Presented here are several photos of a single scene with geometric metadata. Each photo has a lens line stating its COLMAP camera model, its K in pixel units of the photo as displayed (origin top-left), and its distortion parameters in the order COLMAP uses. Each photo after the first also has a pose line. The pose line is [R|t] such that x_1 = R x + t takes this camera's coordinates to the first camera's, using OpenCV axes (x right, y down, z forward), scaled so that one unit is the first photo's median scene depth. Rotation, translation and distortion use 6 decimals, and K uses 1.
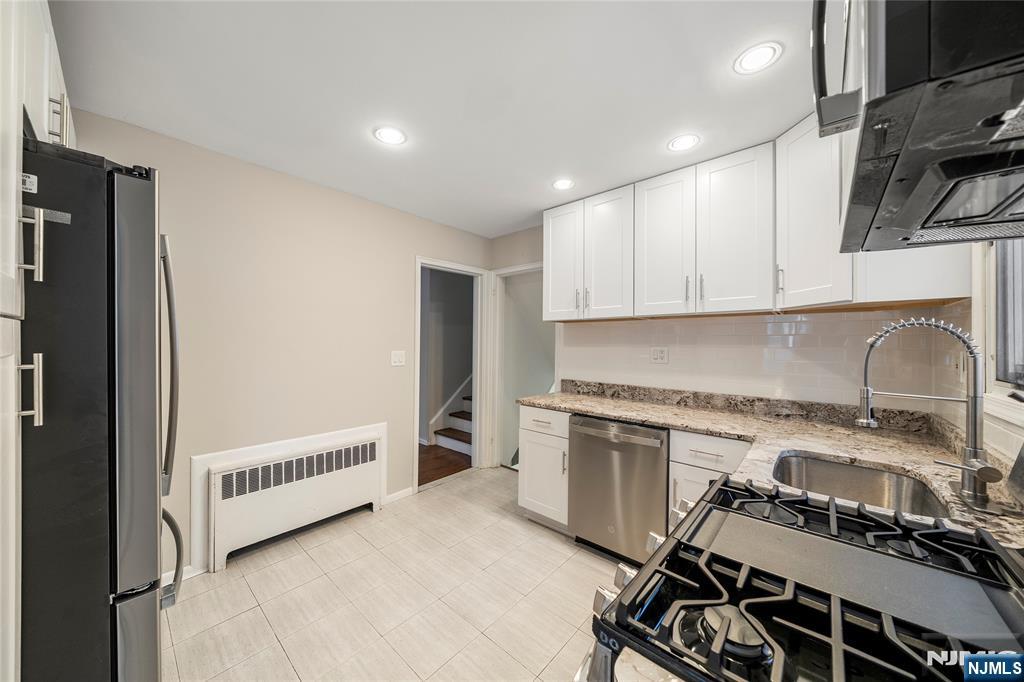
lens RADIAL K [[350.8, 0, 509.7], [0, 350.8, 342.5], [0, 0, 1]] dist [-0.001071, -0.000125]
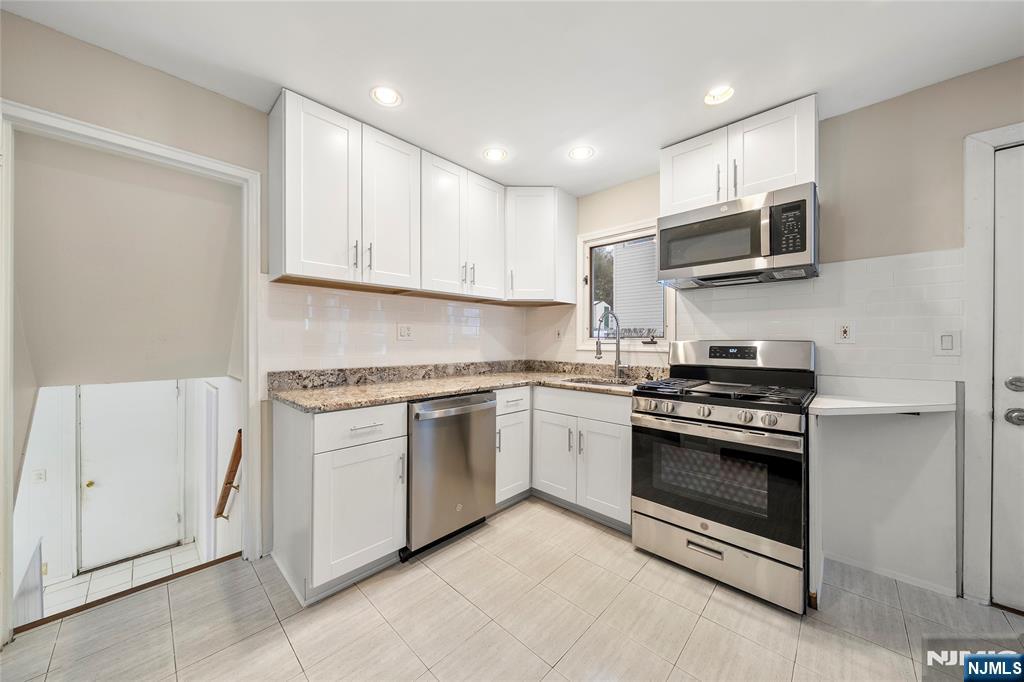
lens RADIAL K [[350.8, 0, 509.7], [0, 350.8, 342.5], [0, 0, 1]] dist [-0.001071, -0.000125]
pose [[0.034975, -0.010112, 0.999337, -0.601950], [-0.003429, 0.999942, 0.010238, 0.059492], [-0.999382, -0.003785, 0.034938, 0.741923]]
